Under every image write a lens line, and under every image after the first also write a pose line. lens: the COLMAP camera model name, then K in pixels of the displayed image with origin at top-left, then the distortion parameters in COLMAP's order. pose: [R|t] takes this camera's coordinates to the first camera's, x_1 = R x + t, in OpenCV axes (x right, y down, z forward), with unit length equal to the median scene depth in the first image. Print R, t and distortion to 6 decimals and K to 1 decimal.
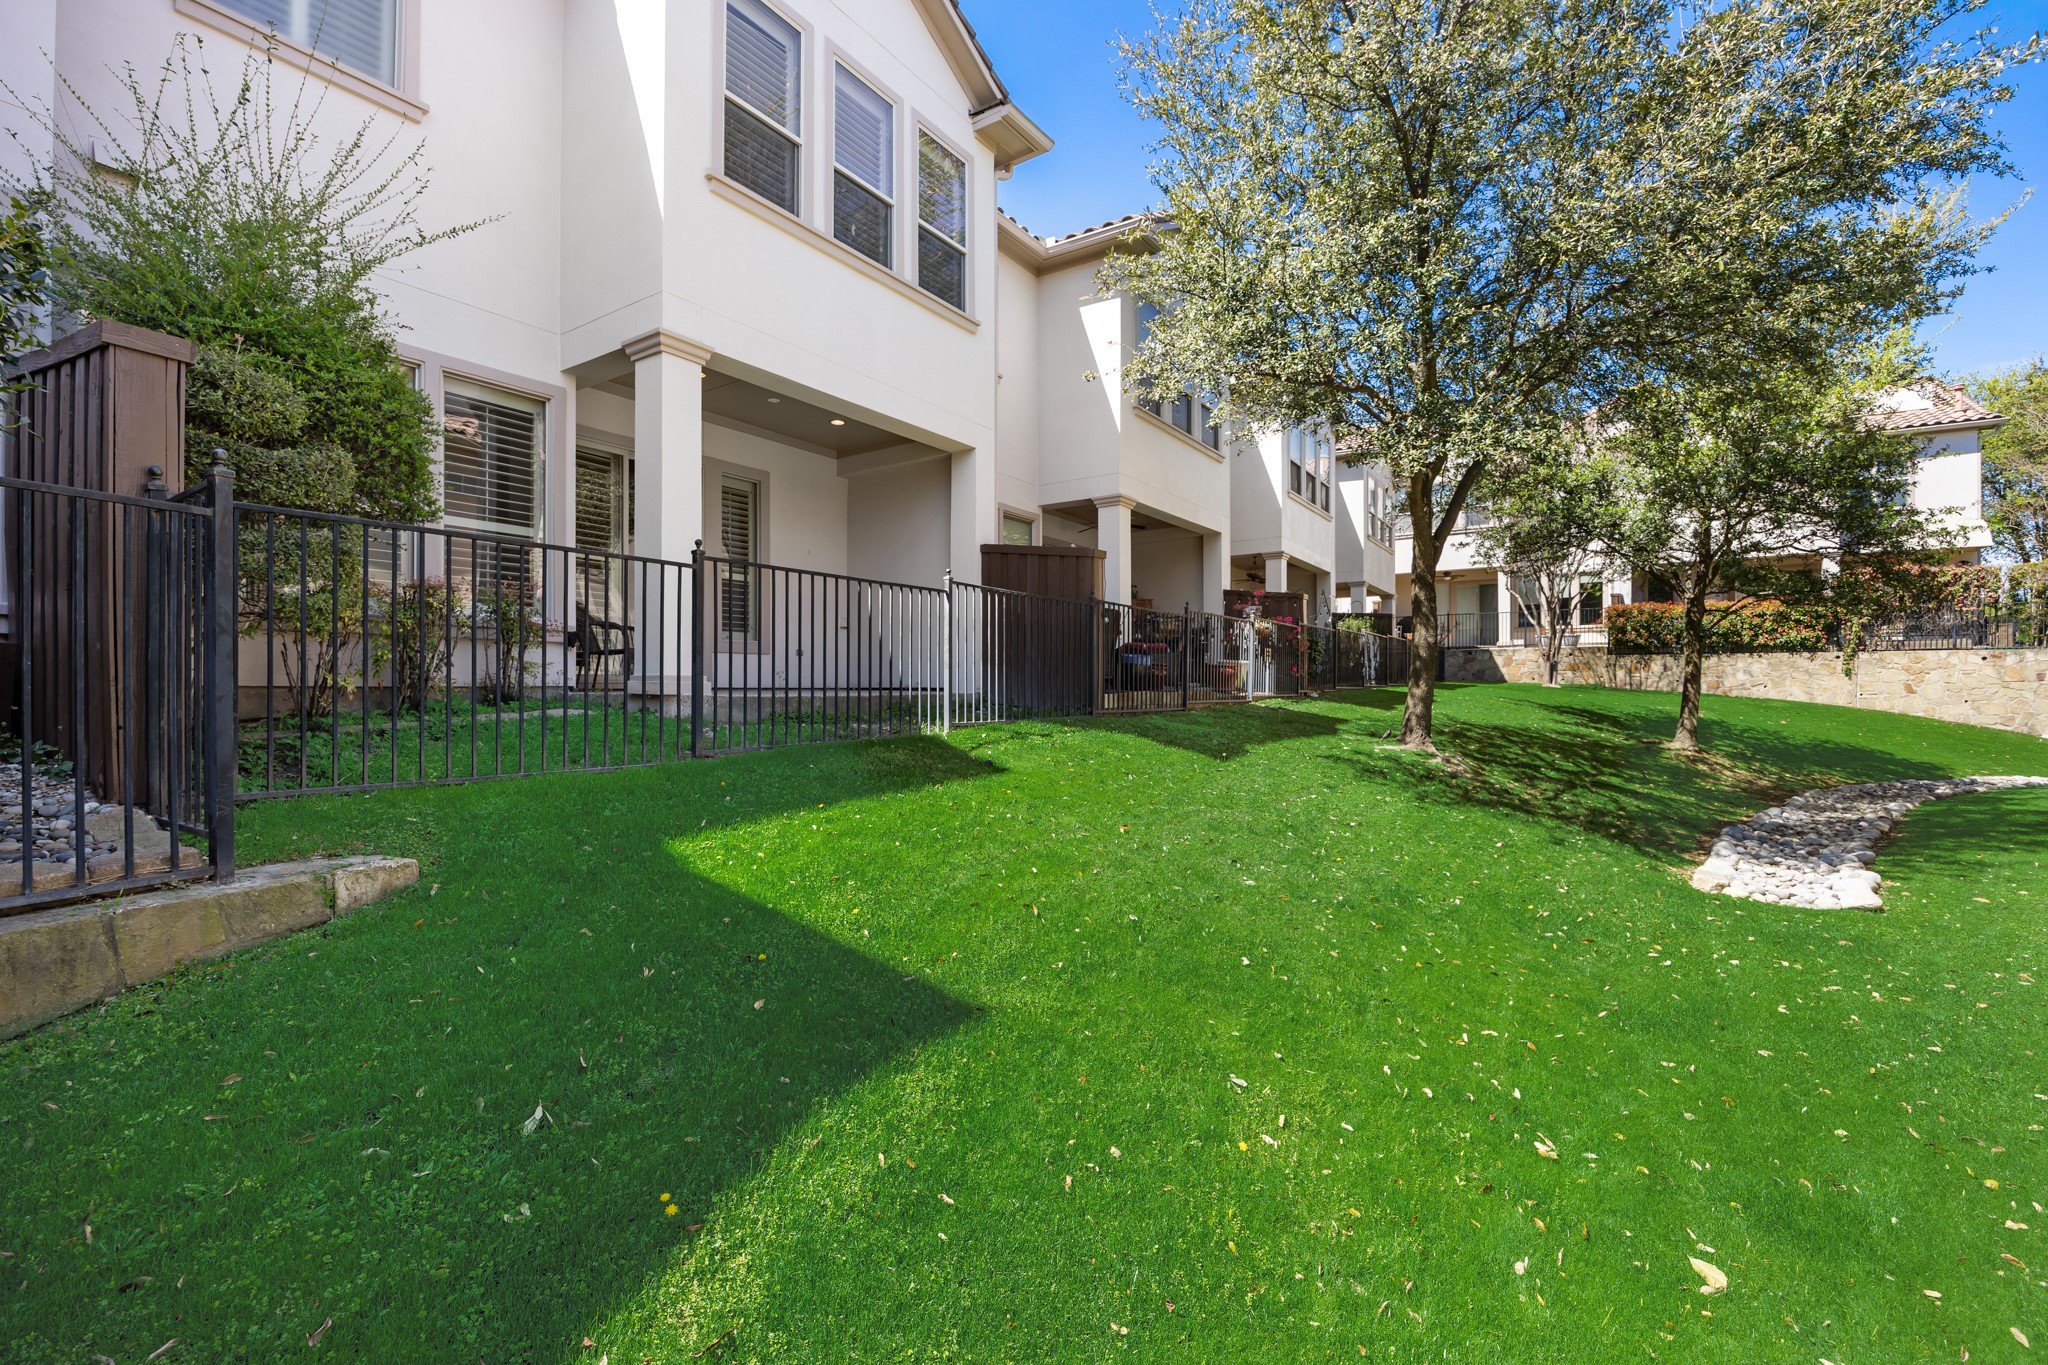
lens RADIAL K [[875.3, 0, 1024.7], [0, 875.3, 684.5], [0, 0, 1]] dist [-0.017413, 0.000530]
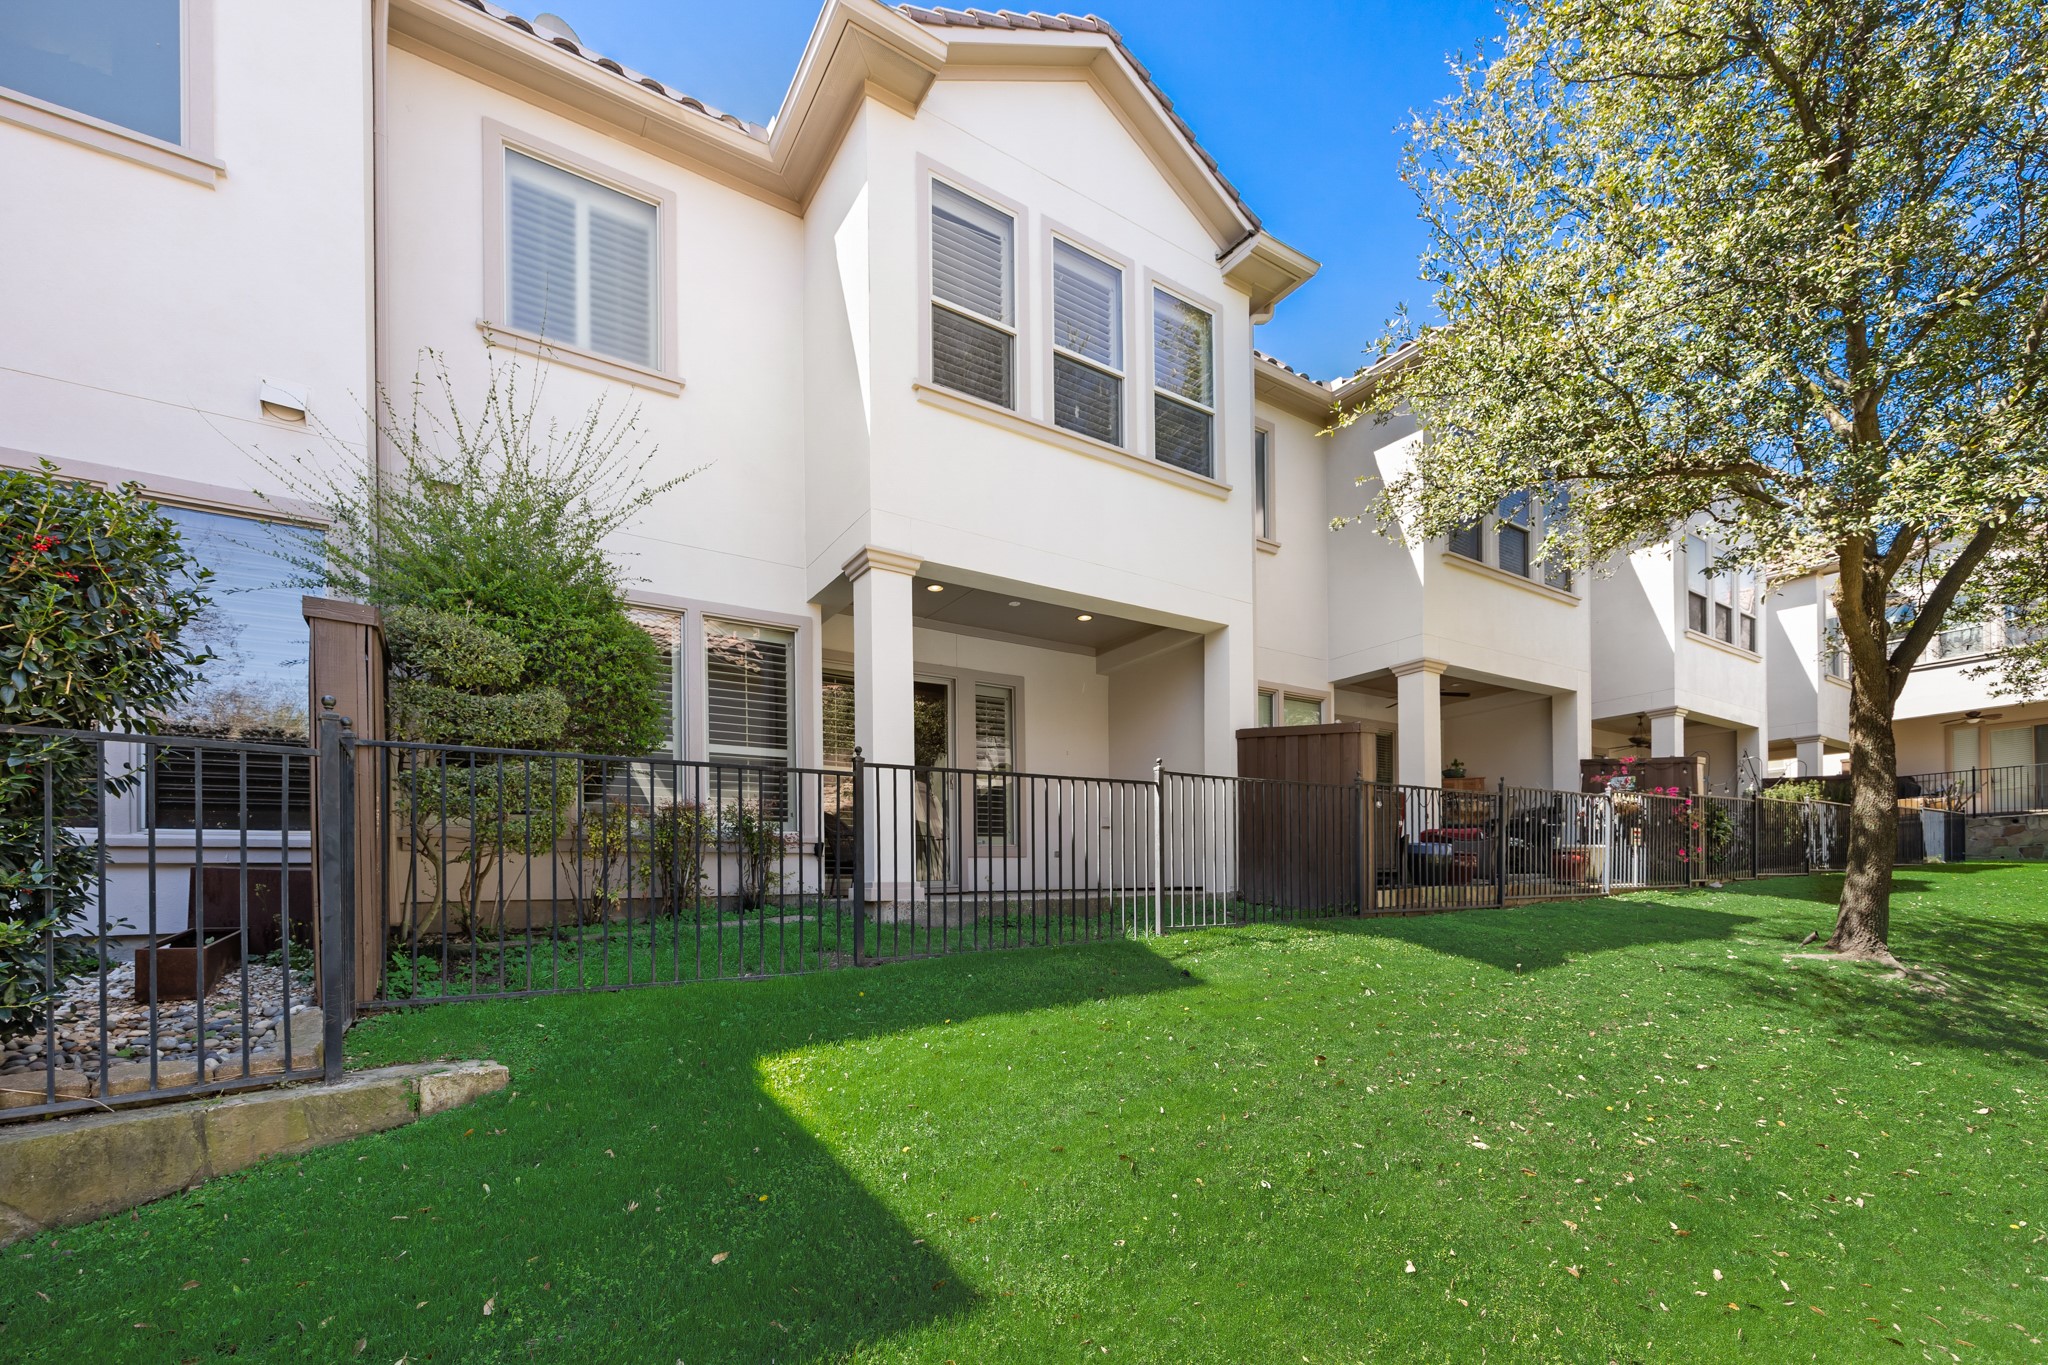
lens RADIAL K [[857.3, 0, 1024.6], [0, 857.3, 887.8], [0, 0, 1]] dist [0.002392, 0.000404]
pose [[0.923808, -0.018903, -0.382390, 0.100113], [0.021672, 0.999761, 0.002933, -0.002151], [0.382243, -0.010997, 0.923996, 0.096891]]
